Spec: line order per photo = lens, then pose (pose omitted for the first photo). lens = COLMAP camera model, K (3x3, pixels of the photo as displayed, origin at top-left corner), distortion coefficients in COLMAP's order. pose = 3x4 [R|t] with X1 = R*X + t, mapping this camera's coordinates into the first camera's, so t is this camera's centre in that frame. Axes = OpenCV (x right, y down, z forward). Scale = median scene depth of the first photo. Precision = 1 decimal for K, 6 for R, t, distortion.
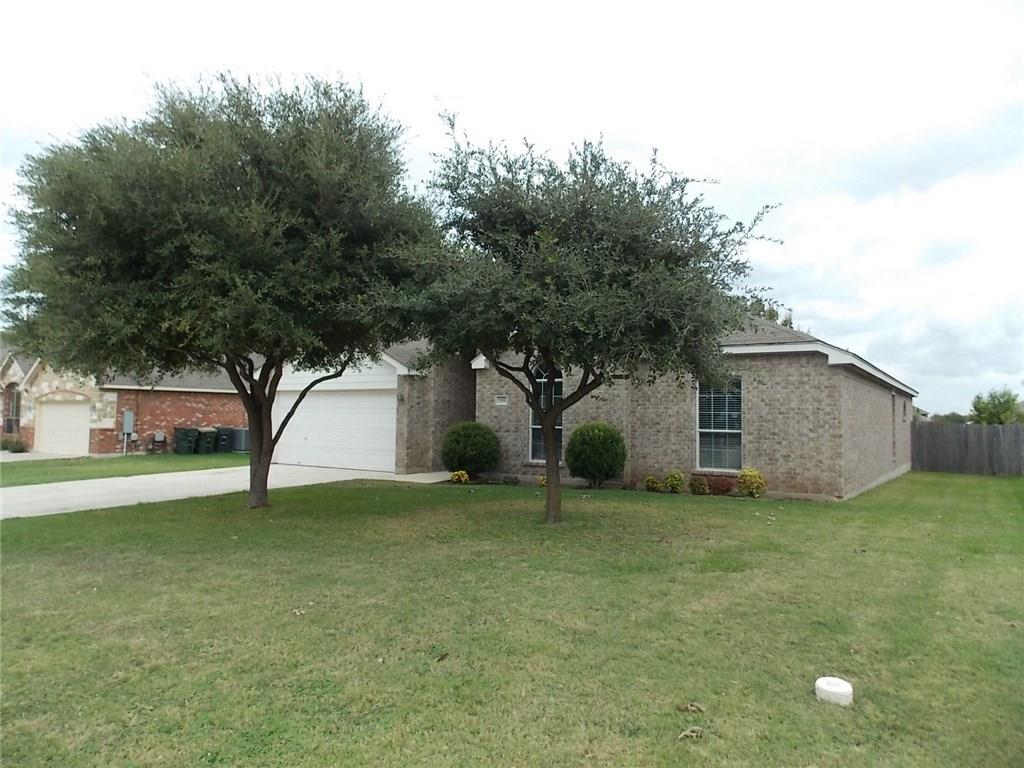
lens RADIAL K [[689.0, 0, 512.0], [0, 689.0, 384.0], [0, 0, 1]] dist [0.001166, 0.003297]
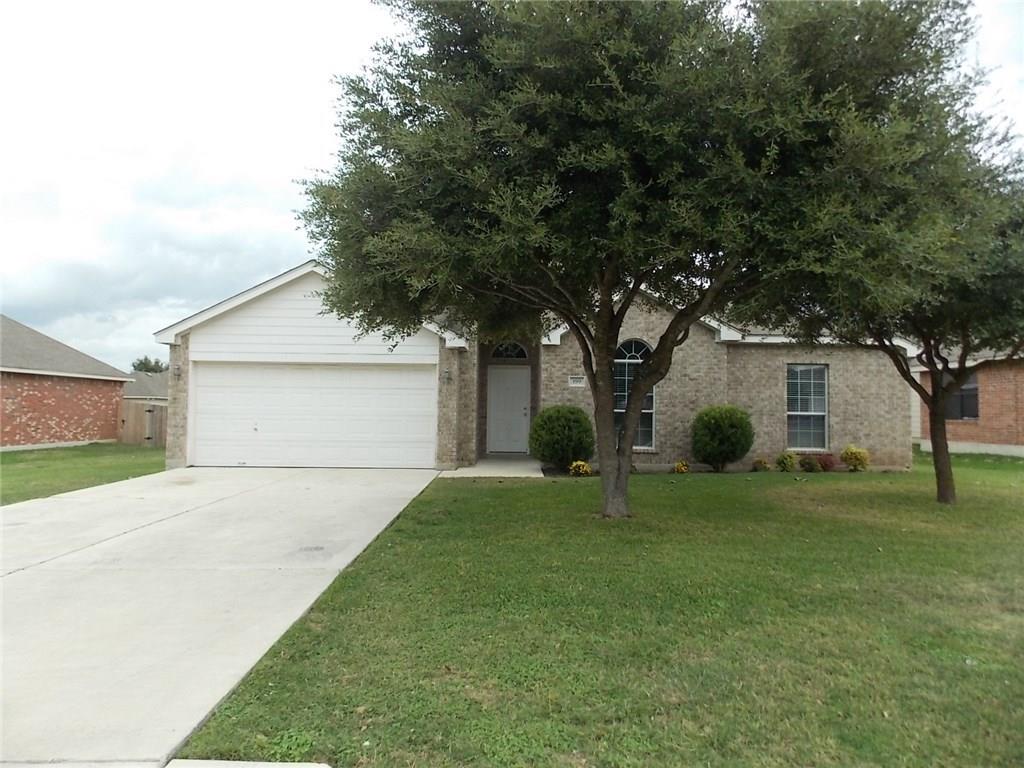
lens RADIAL K [[689.0, 0, 512.0], [0, 689.0, 384.0], [0, 0, 1]] dist [0.001166, 0.003297]
pose [[0.819940, 0.016940, 0.572199, -0.698049], [-0.030487, 0.999436, 0.014098, 0.019752], [-0.571638, -0.029004, 0.819993, 0.364083]]
